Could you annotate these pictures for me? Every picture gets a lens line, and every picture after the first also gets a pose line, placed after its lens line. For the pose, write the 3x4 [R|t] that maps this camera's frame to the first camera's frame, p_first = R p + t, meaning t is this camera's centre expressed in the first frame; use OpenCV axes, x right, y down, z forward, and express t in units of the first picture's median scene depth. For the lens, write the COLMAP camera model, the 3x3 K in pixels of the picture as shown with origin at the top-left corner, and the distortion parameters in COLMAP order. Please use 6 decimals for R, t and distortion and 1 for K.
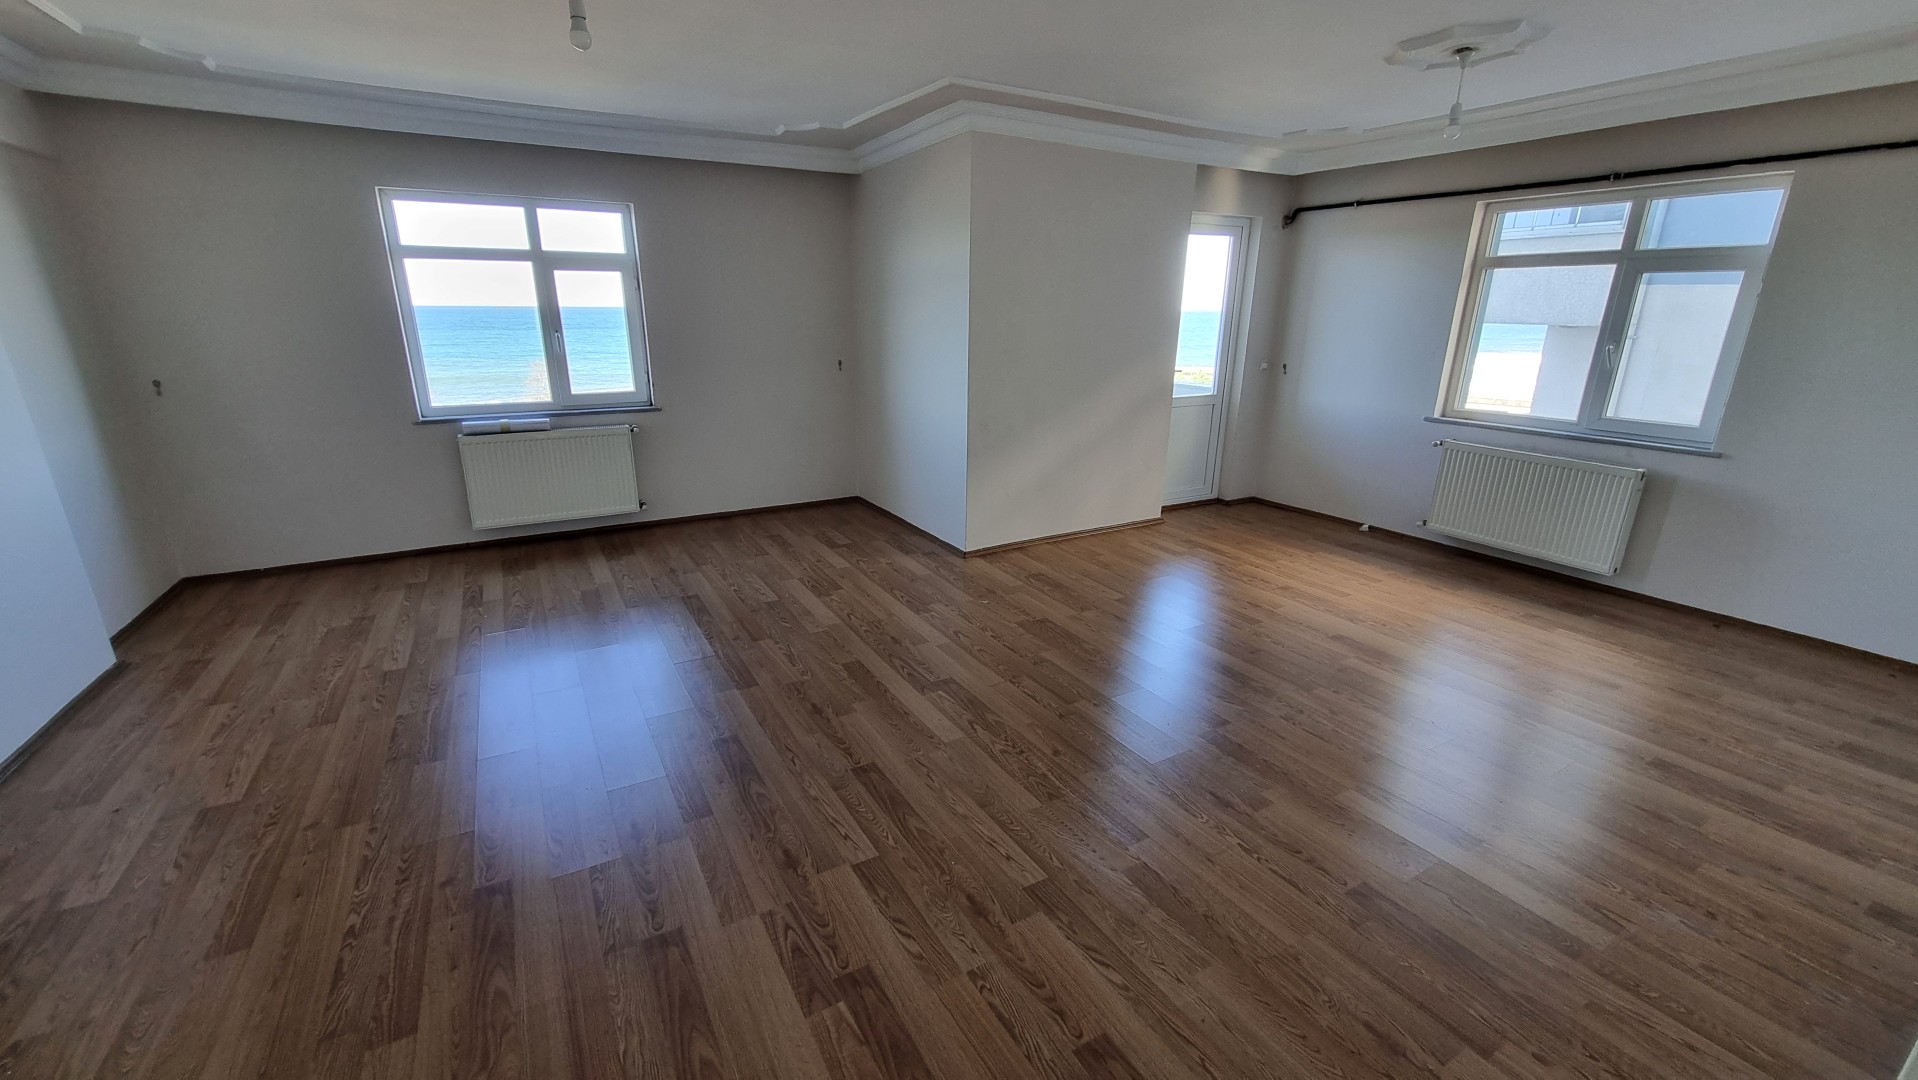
lens RADIAL K [[761.1, 0, 951.0], [0, 761.1, 542.1], [0, 0, 1]] dist [-0.003331, 0.000237]
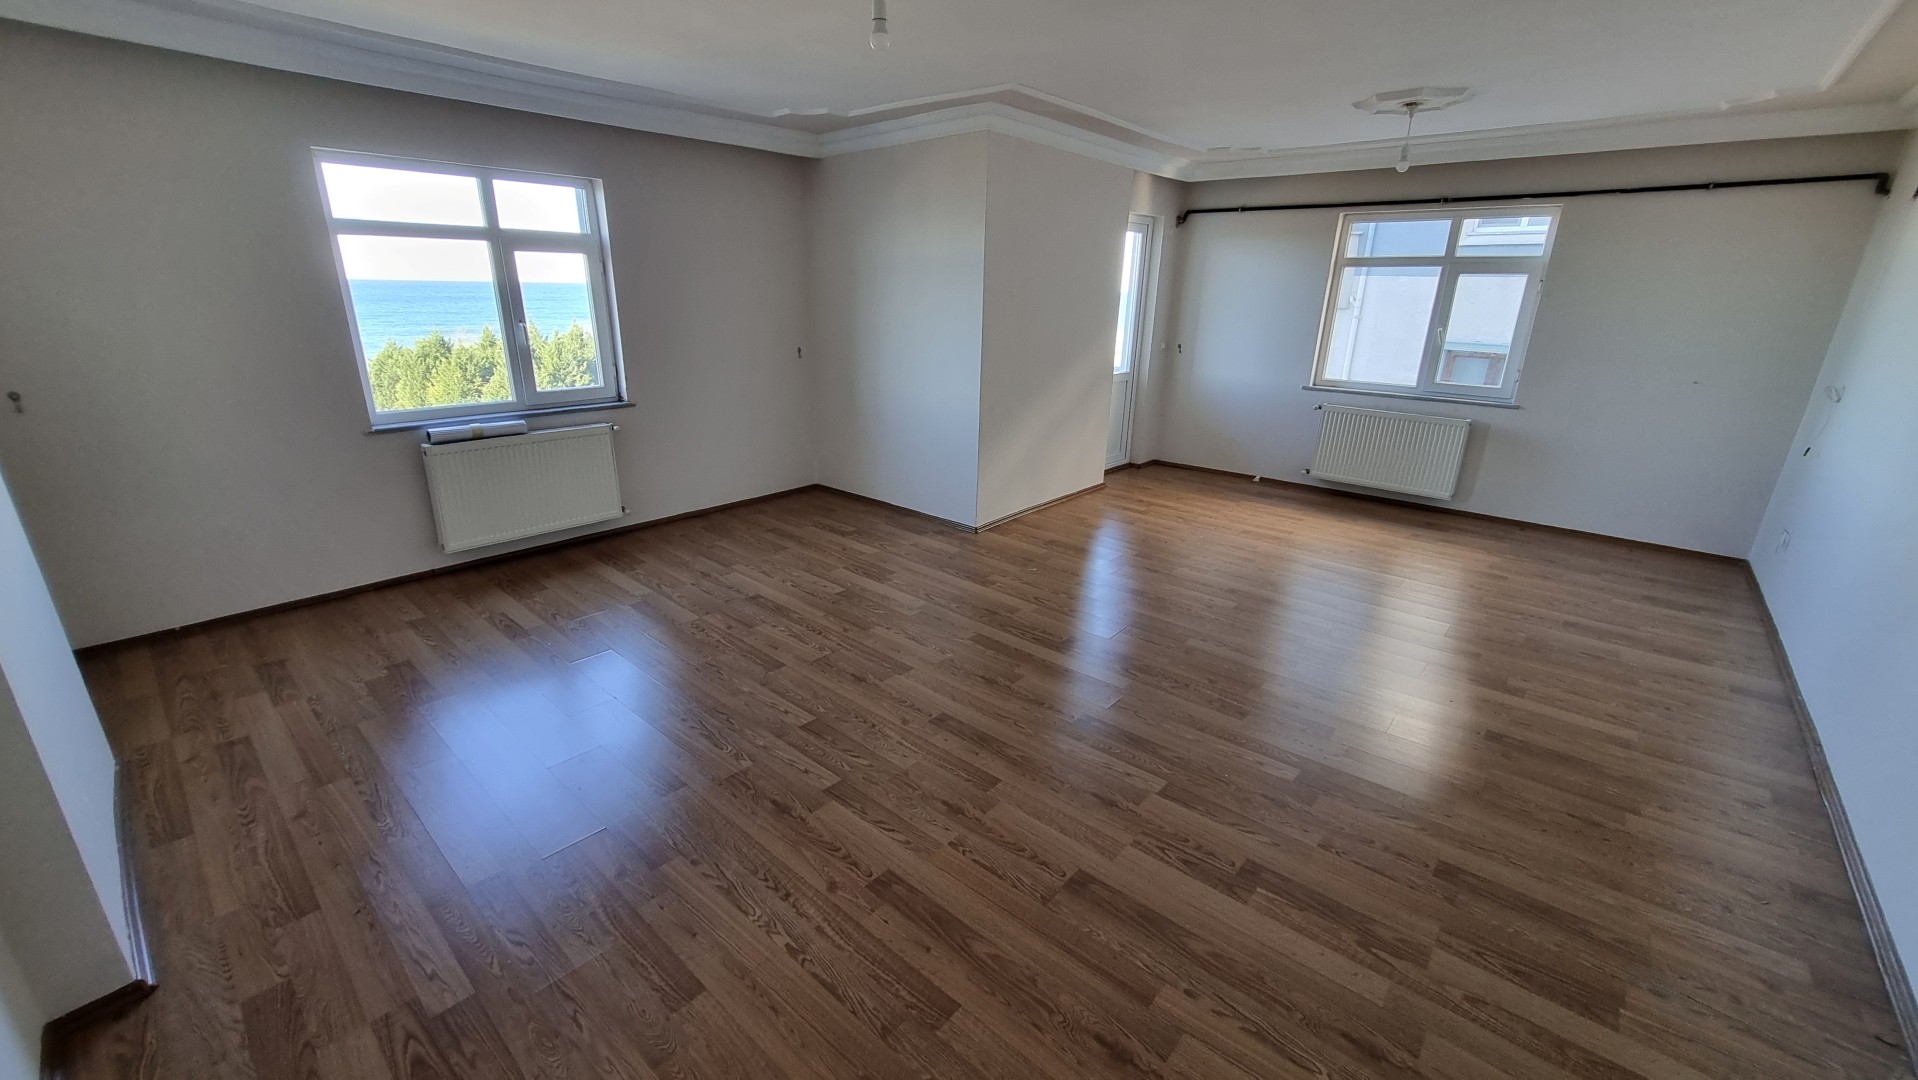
lens RADIAL K [[761.1, 0, 940.8], [0, 761.1, 541.2], [0, 0, 1]] dist [-0.003331, 0.000237]
pose [[0.945755, -0.095955, 0.310386, -0.372388], [0.087517, 0.995318, 0.041033, -0.016344], [-0.312870, -0.011643, 0.949725, 0.003852]]
